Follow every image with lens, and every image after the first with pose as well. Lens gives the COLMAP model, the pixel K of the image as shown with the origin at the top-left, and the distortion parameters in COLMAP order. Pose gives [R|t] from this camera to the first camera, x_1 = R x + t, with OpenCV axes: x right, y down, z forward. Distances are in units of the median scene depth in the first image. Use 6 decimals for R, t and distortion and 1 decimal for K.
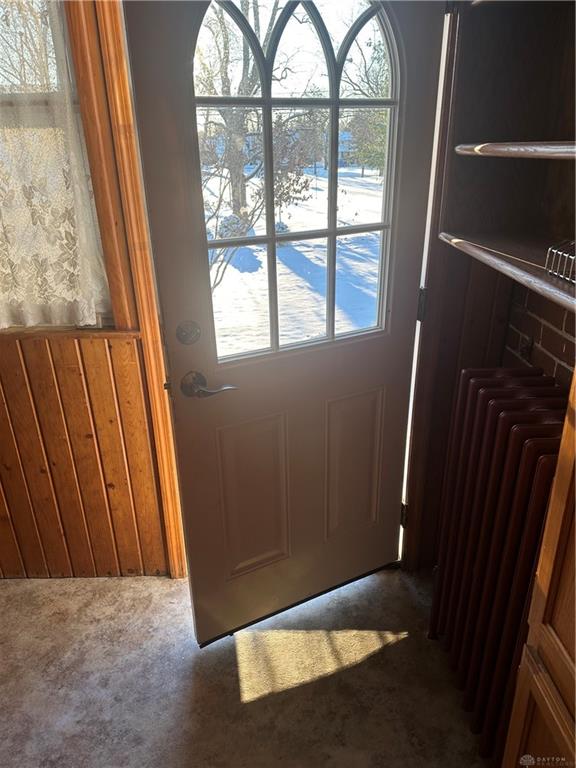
lens RADIAL K [[541.7, 0, 290.1], [0, 541.7, 382.2], [0, 0, 1]] dist [0.082879, -0.094532]
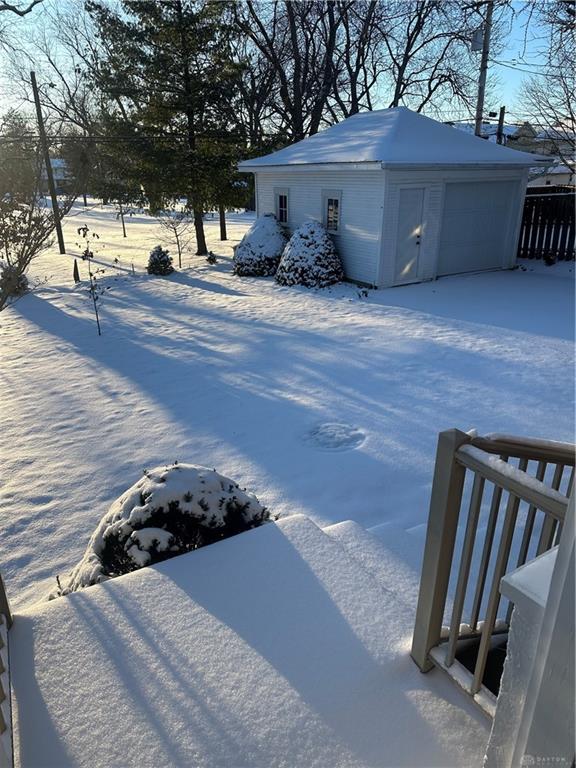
lens RADIAL K [[532.2, 0, 292.5], [0, 532.2, 396.9], [0, 0, 1]] dist [0.078551, -0.116574]
pose [[0.888368, -0.171023, 0.426090, -0.149030], [0.176497, 0.983932, 0.026944, -0.324643], [-0.423852, 0.051268, 0.904279, 0.601306]]
